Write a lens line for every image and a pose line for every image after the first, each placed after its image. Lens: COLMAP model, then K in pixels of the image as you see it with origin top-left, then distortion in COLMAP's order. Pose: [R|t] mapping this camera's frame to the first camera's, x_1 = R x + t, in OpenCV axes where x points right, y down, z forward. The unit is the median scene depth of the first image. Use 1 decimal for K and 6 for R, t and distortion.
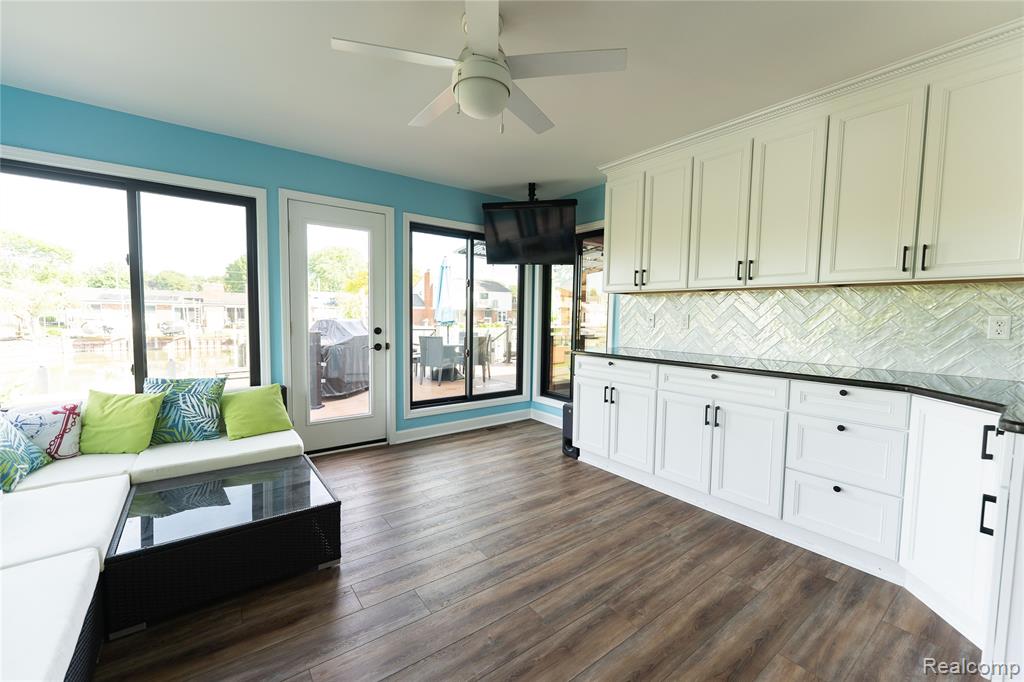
lens RADIAL K [[411.5, 0, 513.5], [0, 411.5, 340.3], [0, 0, 1]] dist [-0.000517, -0.000050]
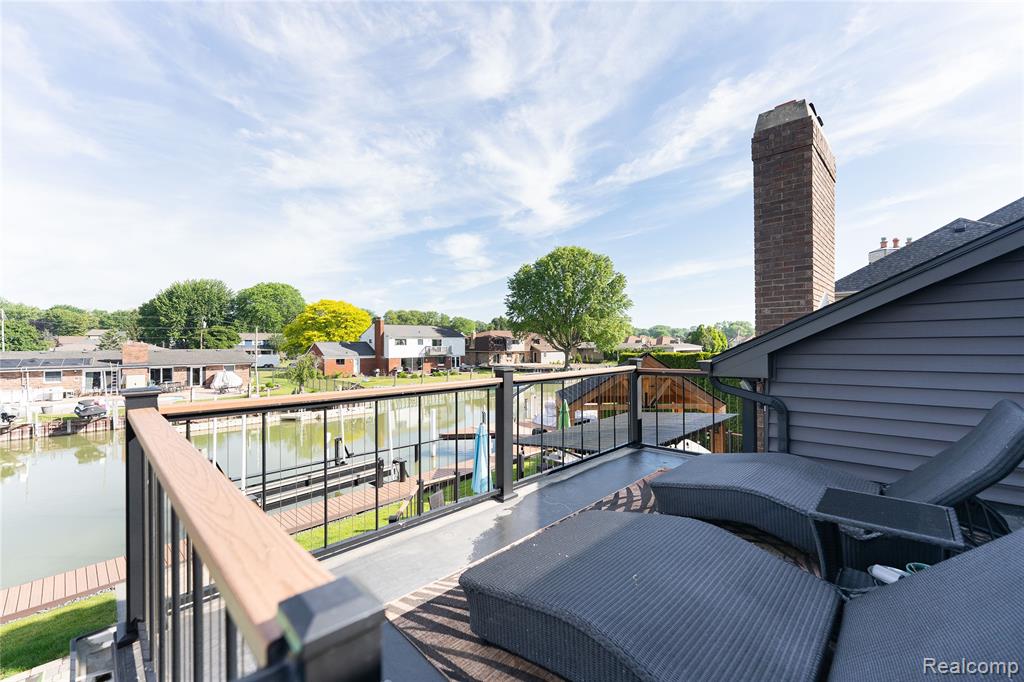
lens RADIAL K [[411.5, 0, 516.9], [0, 411.5, 340.0], [0, 0, 1]] dist [-0.000517, -0.000050]
pose [[0.989668, -0.021553, 0.141747, -0.033123], [0.032080, 0.996859, -0.072409, -0.054191], [-0.139741, 0.076208, 0.987251, -0.003287]]
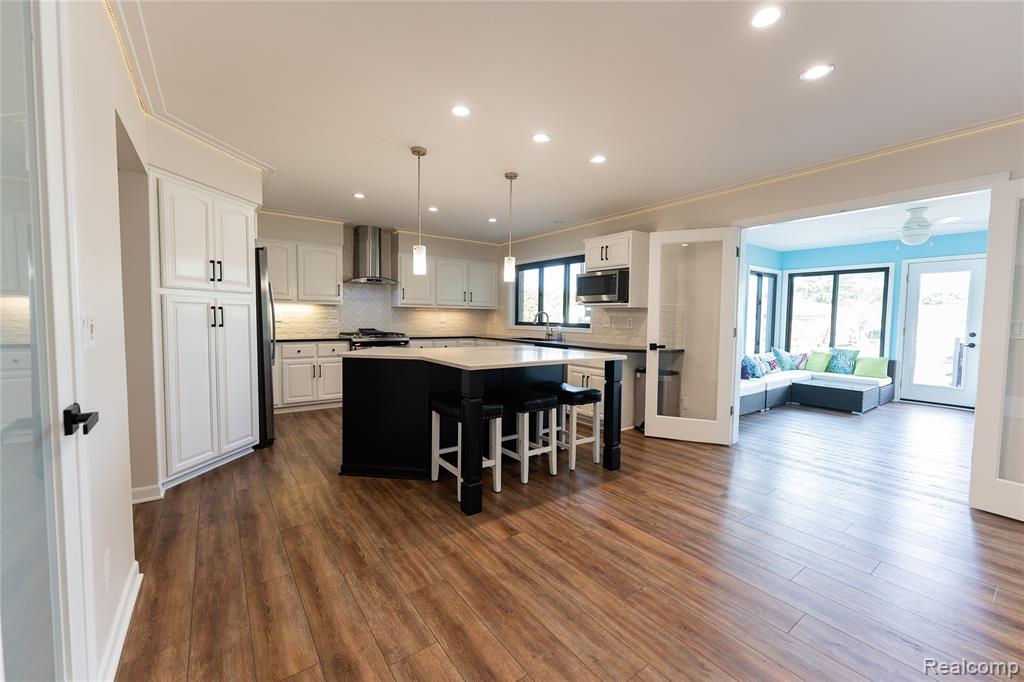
lens RADIAL K [[411.5, 0, 513.6], [0, 411.5, 338.2], [0, 0, 1]] dist [-0.000517, -0.000050]
pose [[-0.018036, 0.036139, -0.999184, 1.306328], [-0.078088, 0.996243, 0.037442, 0.068919], [0.996783, 0.078699, -0.015146, -0.719239]]
